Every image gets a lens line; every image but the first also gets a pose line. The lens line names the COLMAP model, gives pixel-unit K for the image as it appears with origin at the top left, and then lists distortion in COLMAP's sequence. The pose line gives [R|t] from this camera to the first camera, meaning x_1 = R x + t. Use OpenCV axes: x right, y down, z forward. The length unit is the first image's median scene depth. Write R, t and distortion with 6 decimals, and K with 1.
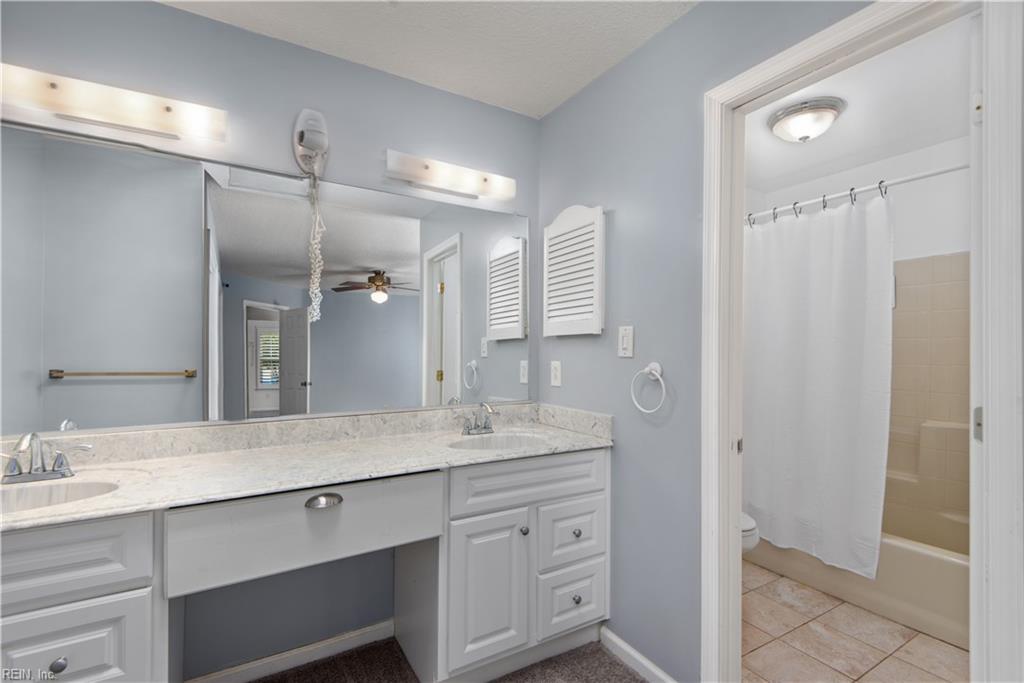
lens RADIAL K [[457.1, 0, 506.6], [0, 457.1, 352.6], [0, 0, 1]] dist [0.011173, -0.000550]
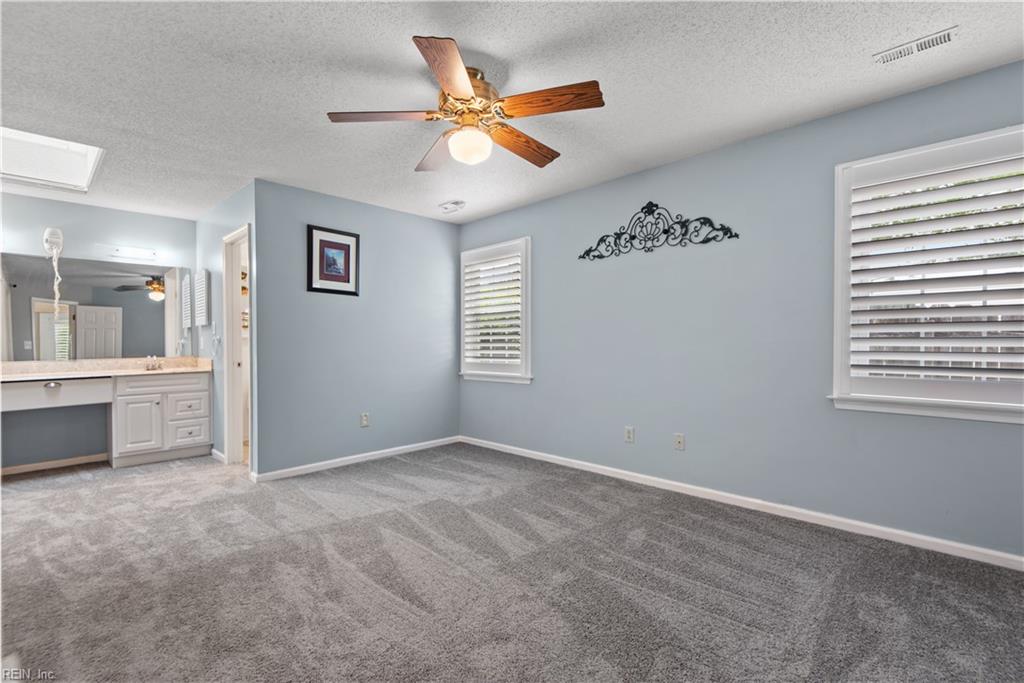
lens RADIAL K [[457.1, 0, 506.6], [0, 457.1, 352.6], [0, 0, 1]] dist [0.011173, -0.000550]
pose [[0.967161, -0.013814, 0.253788, 1.290481], [0.006438, 0.999533, 0.029871, 0.042714], [-0.254082, -0.027256, 0.966799, -2.000251]]
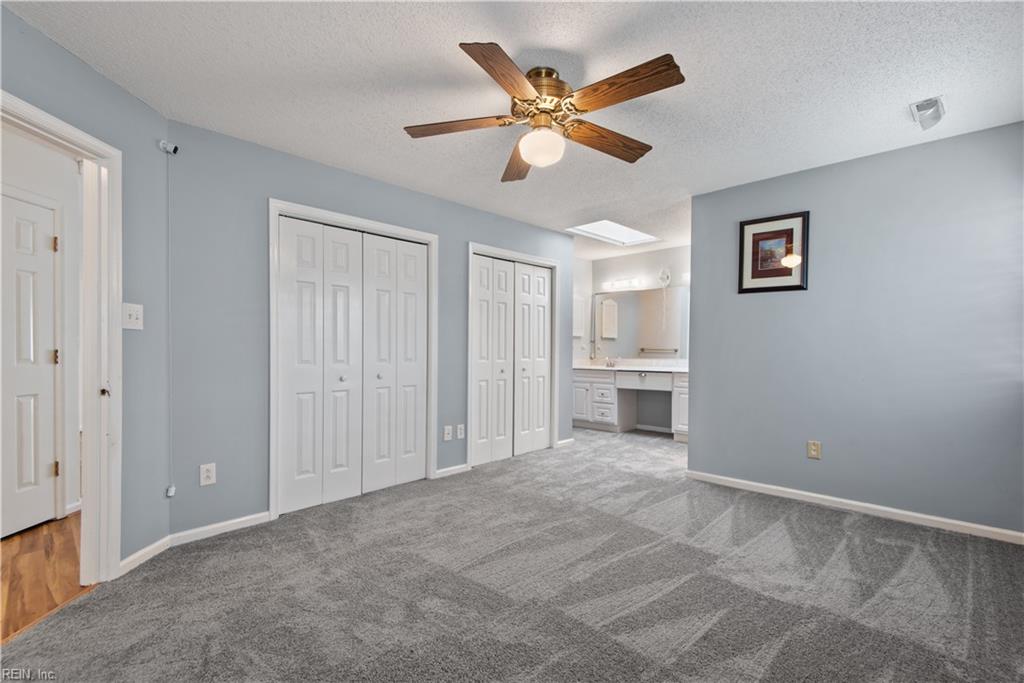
lens RADIAL K [[457.1, 0, 506.6], [0, 457.1, 352.6], [0, 0, 1]] dist [0.011173, -0.000550]
pose [[0.282204, 0.011701, -0.959283, 2.695614], [0.003290, 0.999908, 0.013164, 0.042994], [0.959349, -0.006871, 0.282140, -1.153607]]
